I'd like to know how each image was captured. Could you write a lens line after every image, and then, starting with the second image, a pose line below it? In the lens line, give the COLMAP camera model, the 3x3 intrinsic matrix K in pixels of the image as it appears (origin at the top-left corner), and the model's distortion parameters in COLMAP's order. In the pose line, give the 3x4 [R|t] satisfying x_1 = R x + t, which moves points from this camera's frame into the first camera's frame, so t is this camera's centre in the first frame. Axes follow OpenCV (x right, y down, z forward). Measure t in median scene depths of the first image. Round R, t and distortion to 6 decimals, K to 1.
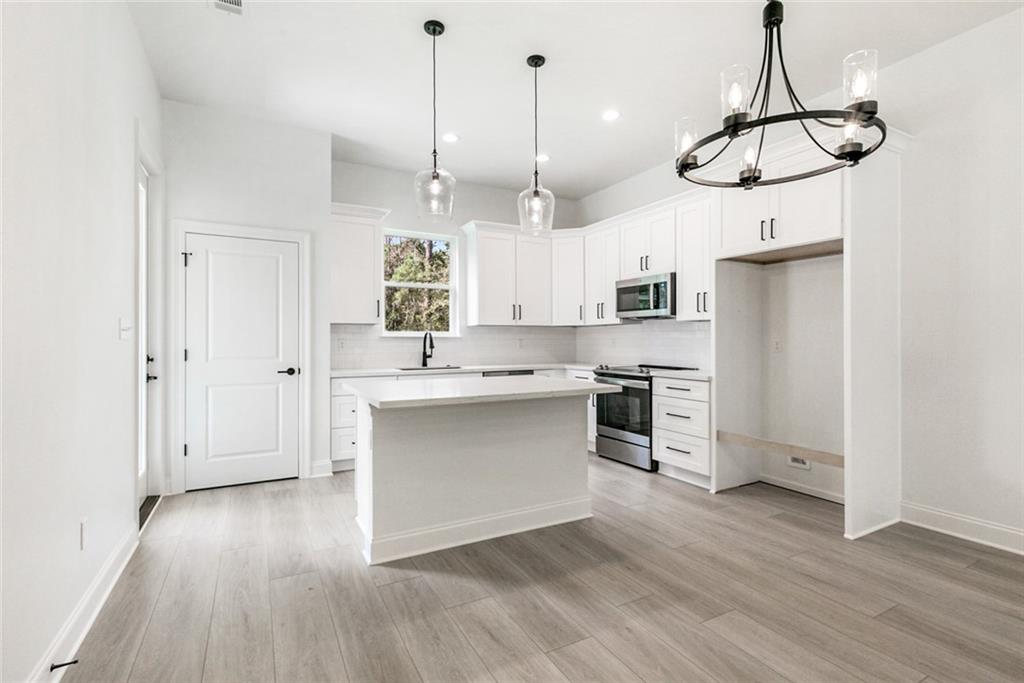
lens RADIAL K [[473.2, 0, 496.8], [0, 473.2, 337.9], [0, 0, 1]] dist [0.001682, 0.001875]
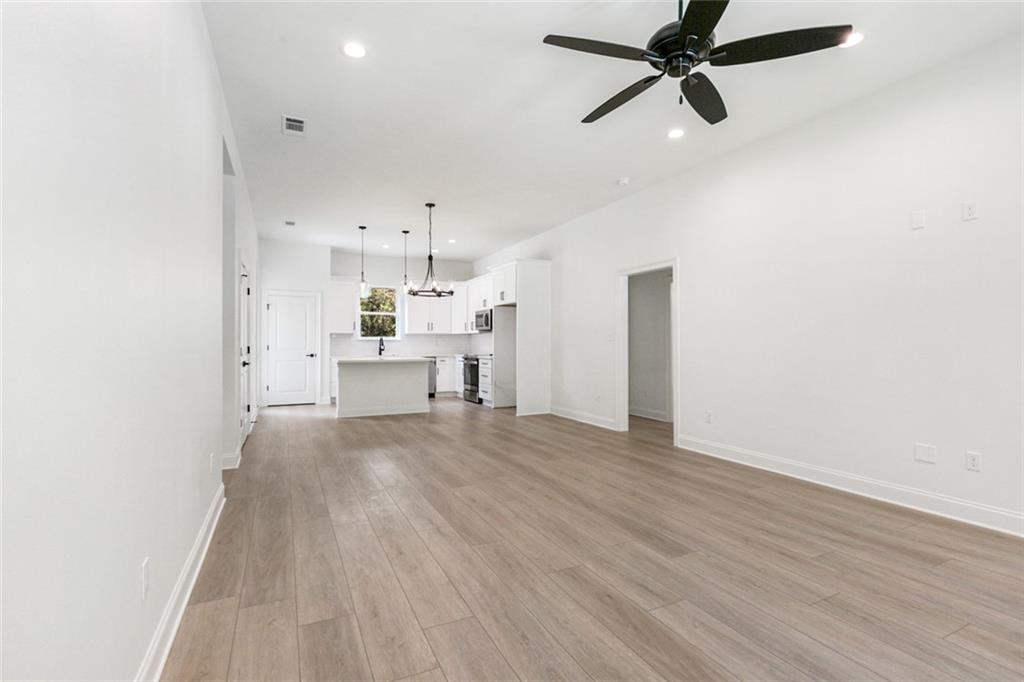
lens RADIAL K [[473.2, 0, 500.1], [0, 473.2, 340.5], [0, 0, 1]] dist [0.001682, 0.001875]
pose [[0.998843, -0.000063, -0.048081, 0.447907], [0.000064, 1.000000, 0.000017, 0.000397], [0.048081, -0.000020, 0.998843, -0.952211]]
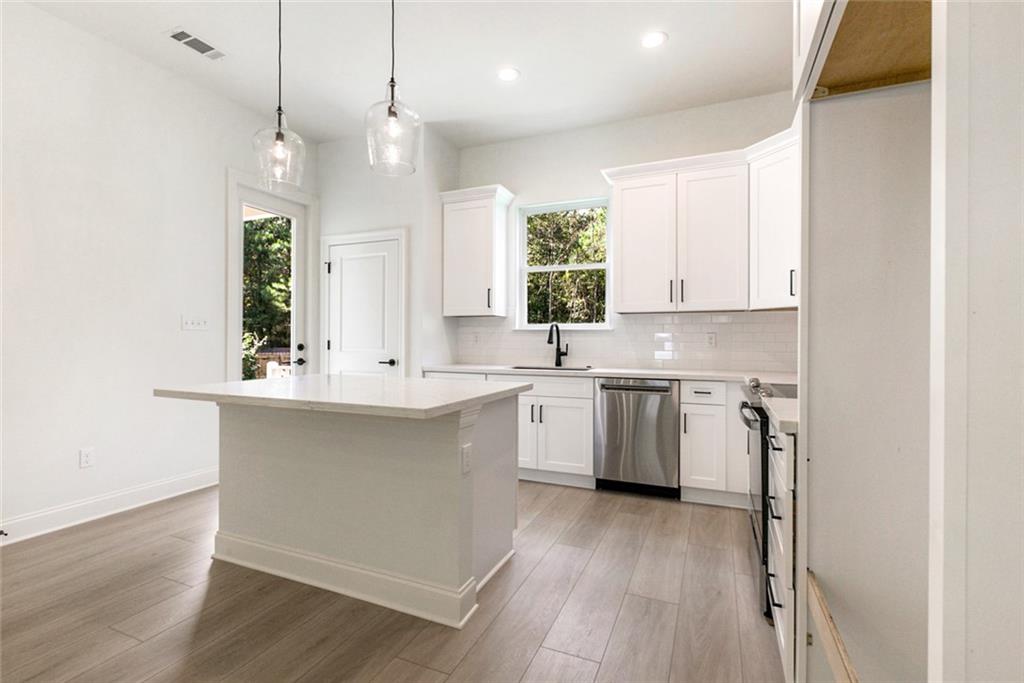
lens RADIAL K [[473.2, 0, 512.6], [0, 473.2, 341.2], [0, 0, 1]] dist [0.001682, 0.001875]
pose [[0.620215, 0.005301, -0.784414, 0.449878], [-0.002326, 0.999985, 0.004919, 0.013888], [0.784428, -0.001226, 0.620218, 0.445207]]
